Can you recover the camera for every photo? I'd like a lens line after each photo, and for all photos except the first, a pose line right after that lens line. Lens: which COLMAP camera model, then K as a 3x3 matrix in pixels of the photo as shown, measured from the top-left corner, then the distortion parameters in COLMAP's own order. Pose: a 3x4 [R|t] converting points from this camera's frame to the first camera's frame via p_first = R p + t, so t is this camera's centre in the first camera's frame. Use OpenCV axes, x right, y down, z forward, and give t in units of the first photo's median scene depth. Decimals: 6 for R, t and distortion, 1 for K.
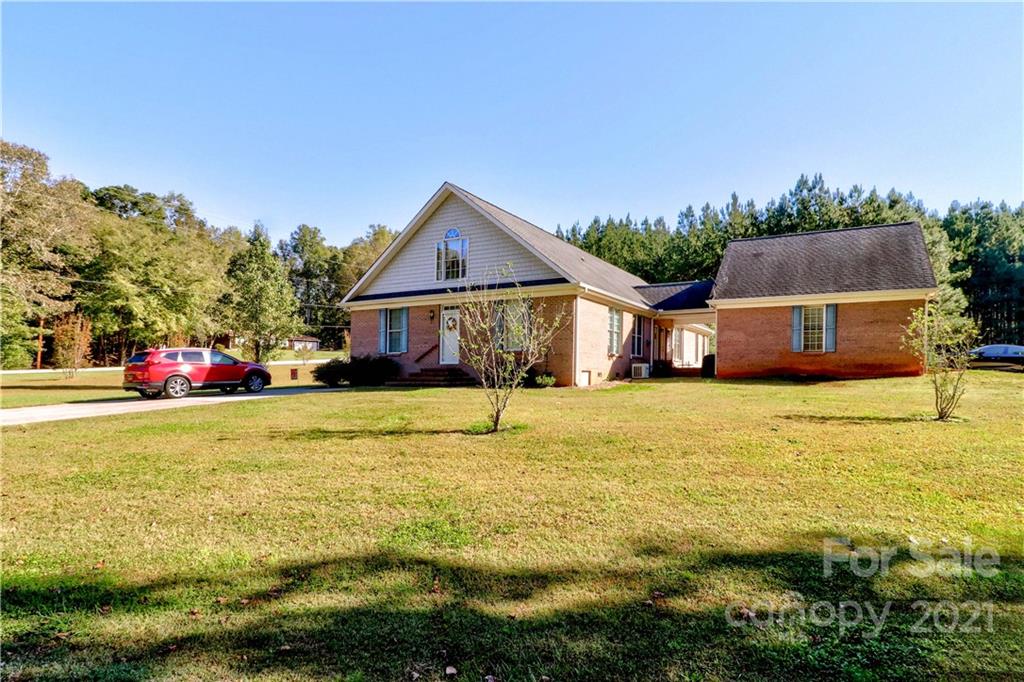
lens RADIAL K [[484.2, 0, 511.7], [0, 484.2, 356.0], [0, 0, 1]] dist [-0.000086, -0.000137]
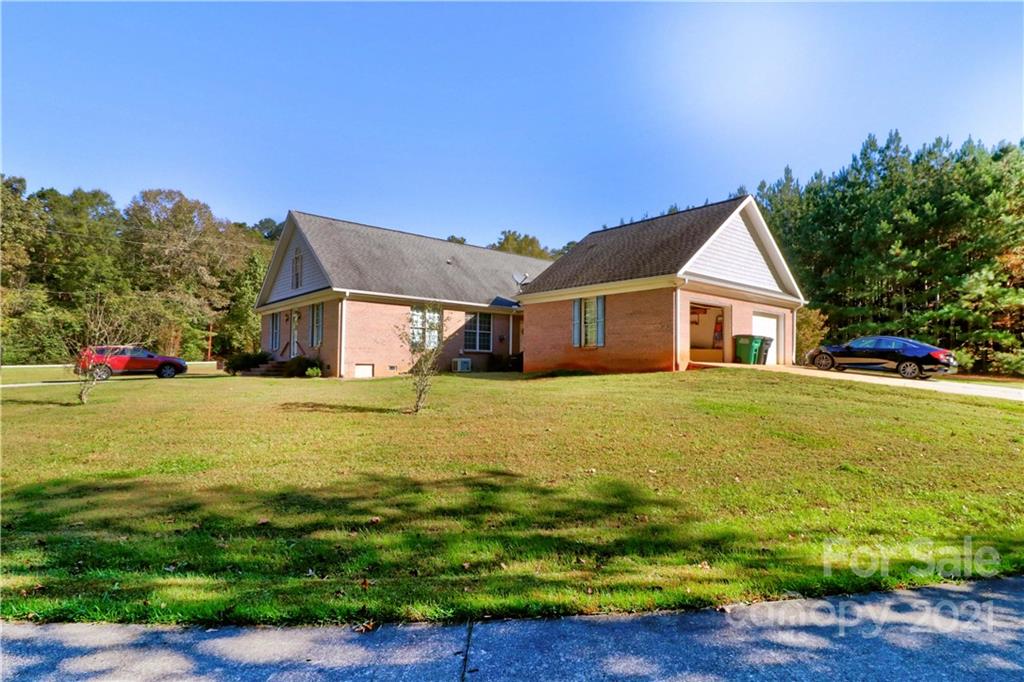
lens RADIAL K [[474.1, 0, 512.0], [0, 474.1, 341.0], [0, 0, 1]] dist [0.000265, 0.000216]
pose [[0.940323, -0.008768, -0.340169, 0.774990], [0.001312, 0.999754, -0.022142, 0.001462], [0.340280, 0.020374, 0.940104, 0.061691]]
